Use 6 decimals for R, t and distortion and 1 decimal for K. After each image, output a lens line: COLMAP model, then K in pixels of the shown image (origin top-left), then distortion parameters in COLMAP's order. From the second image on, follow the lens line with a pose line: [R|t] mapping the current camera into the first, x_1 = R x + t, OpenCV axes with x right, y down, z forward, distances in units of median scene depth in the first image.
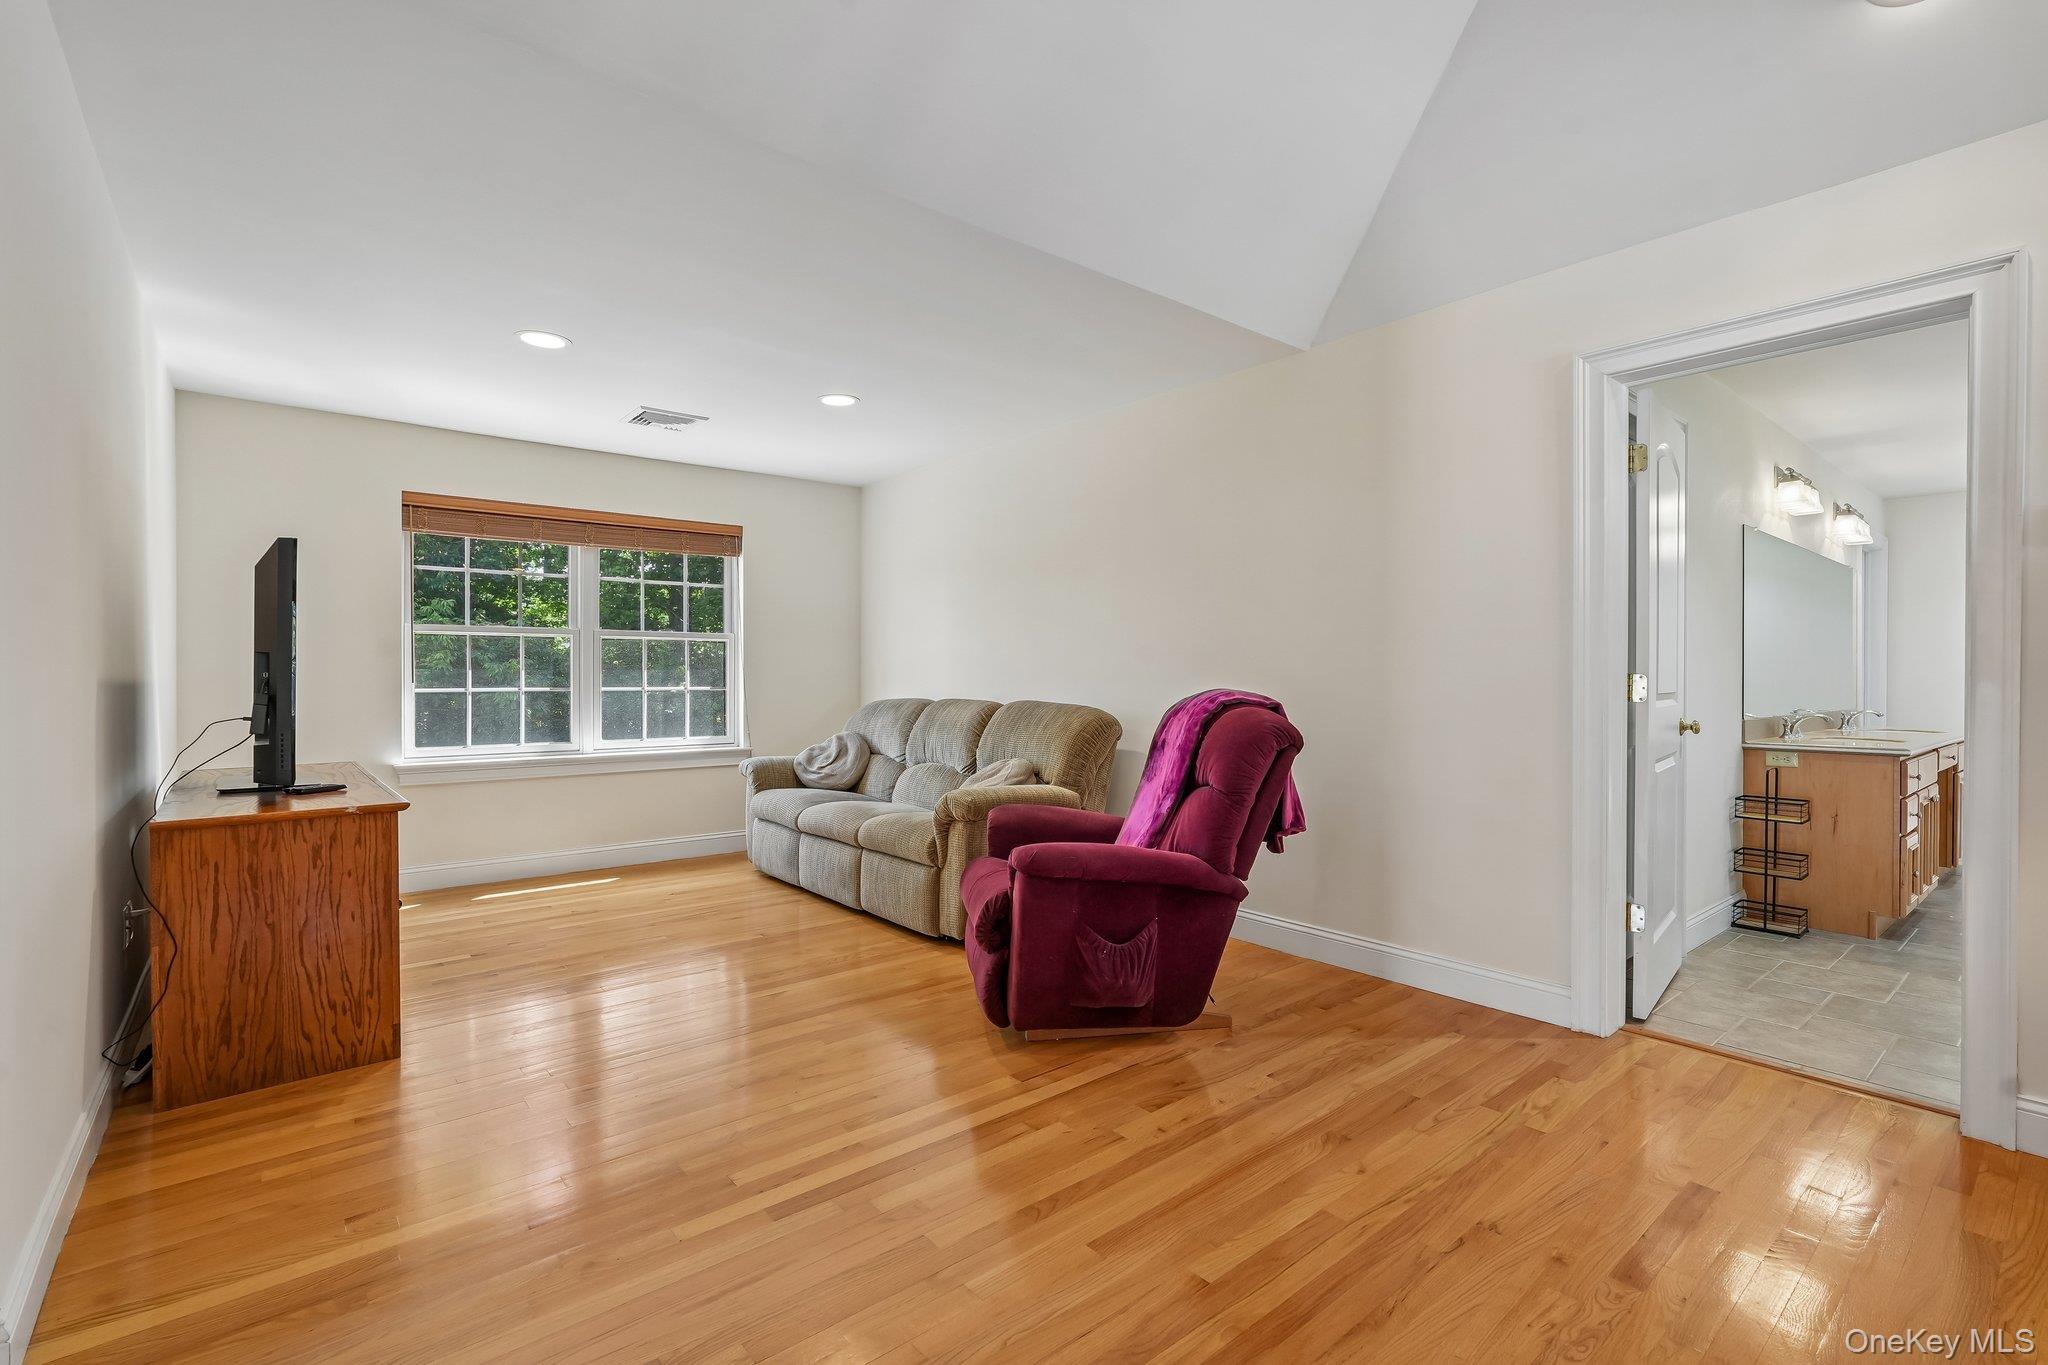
lens RADIAL K [[969.1, 0, 1004.4], [0, 969.1, 681.5], [0, 0, 1]] dist [0.000983, 0.000582]
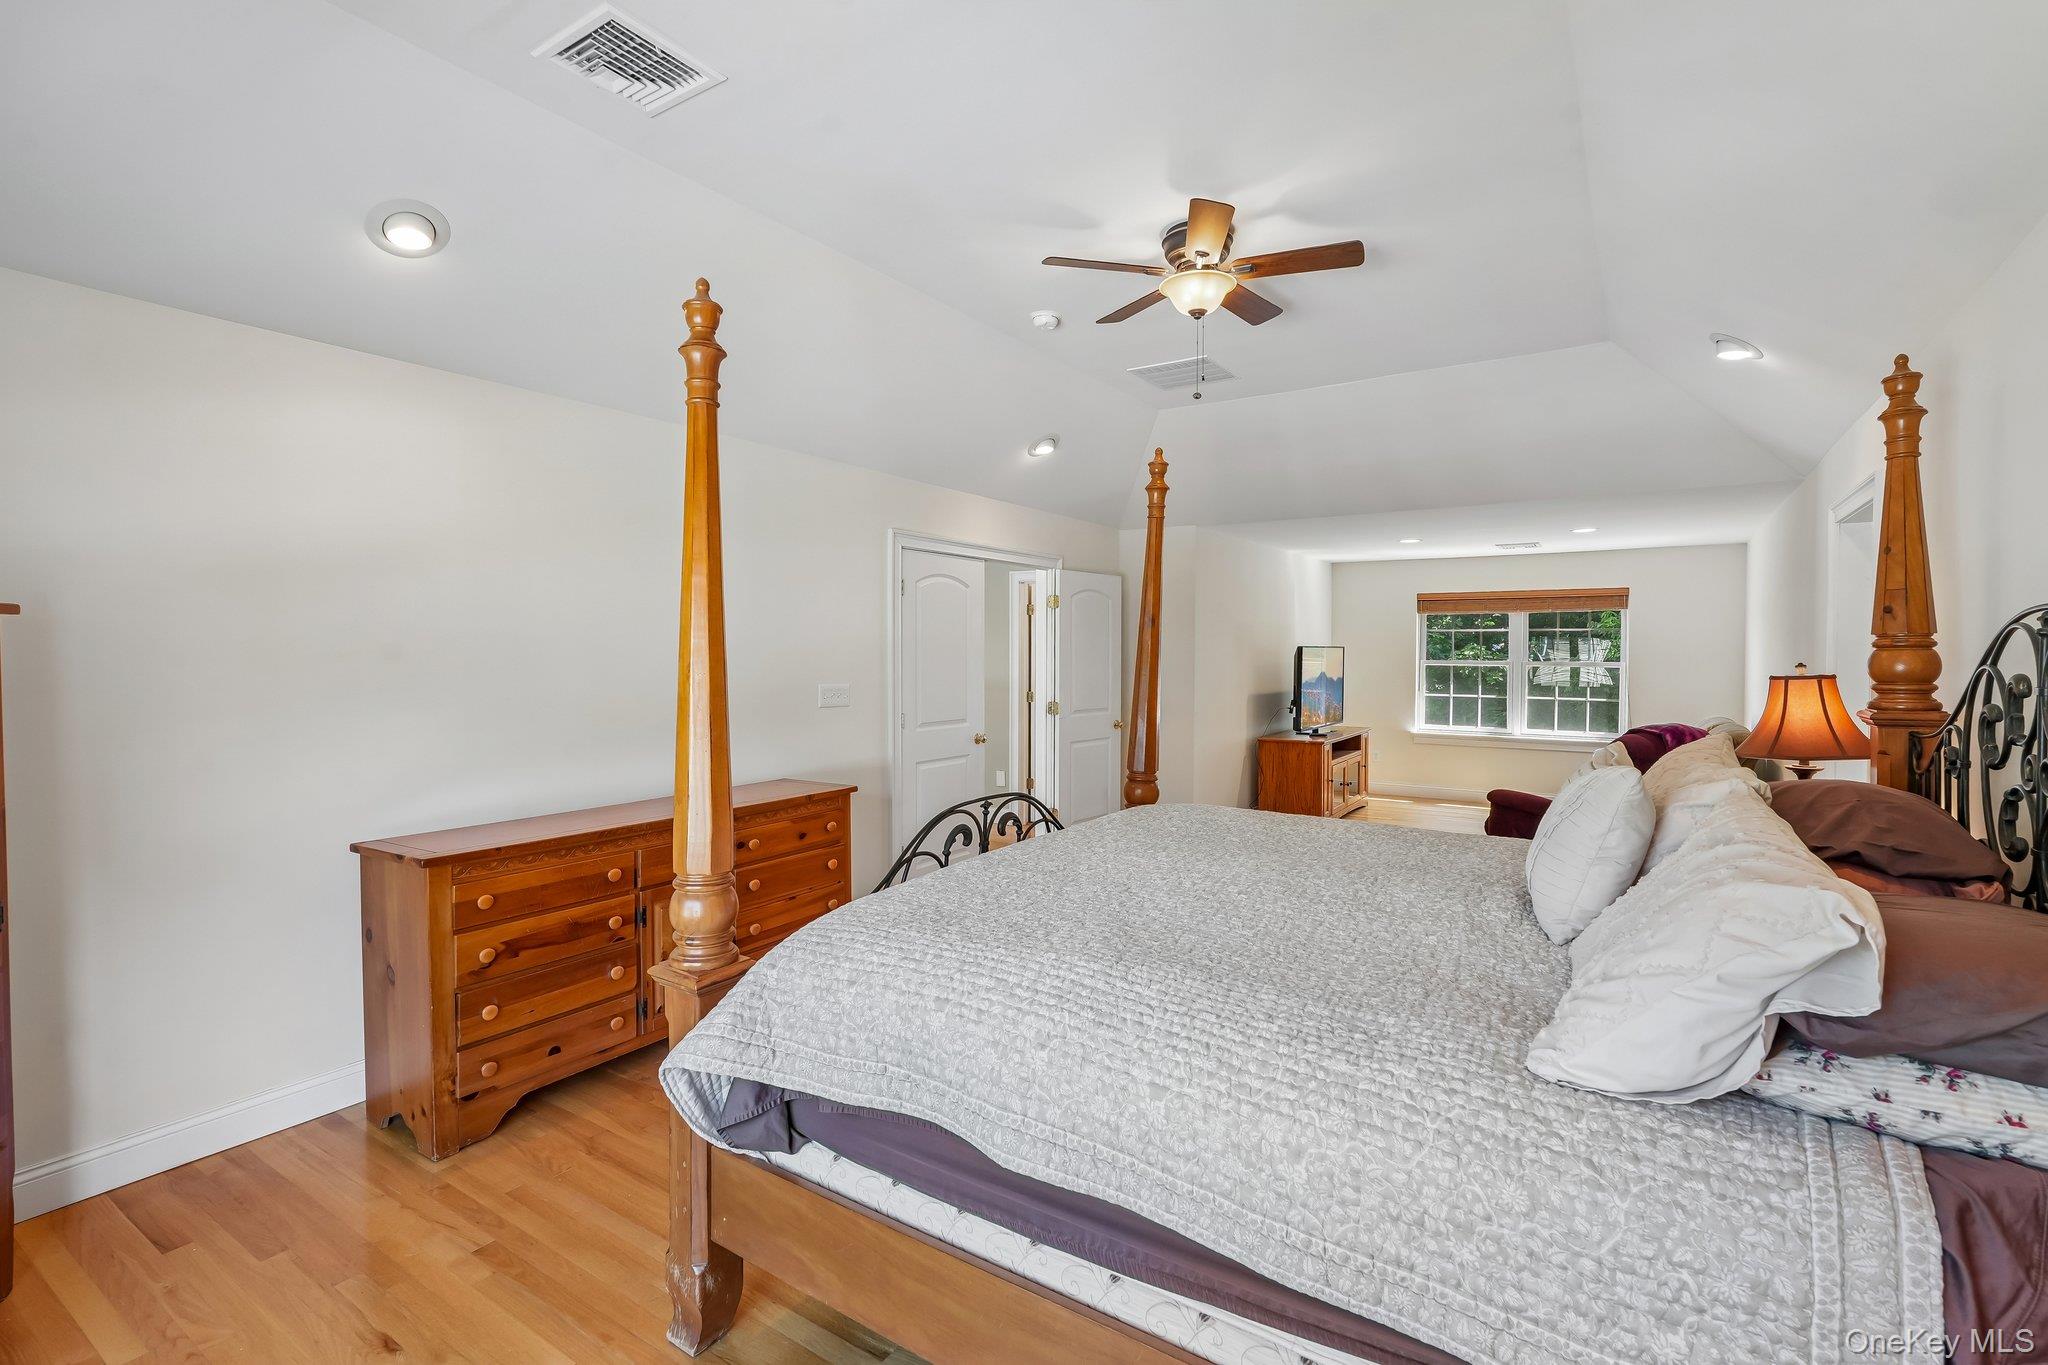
lens RADIAL K [[969.1, 0, 1004.4], [0, 969.1, 681.5], [0, 0, 1]] dist [0.000983, 0.000582]
pose [[0.279065, 0.027210, -0.959887, 0.968796], [-0.011461, 0.999622, 0.025004, -0.053093], [0.960204, 0.004023, 0.279272, -0.331009]]
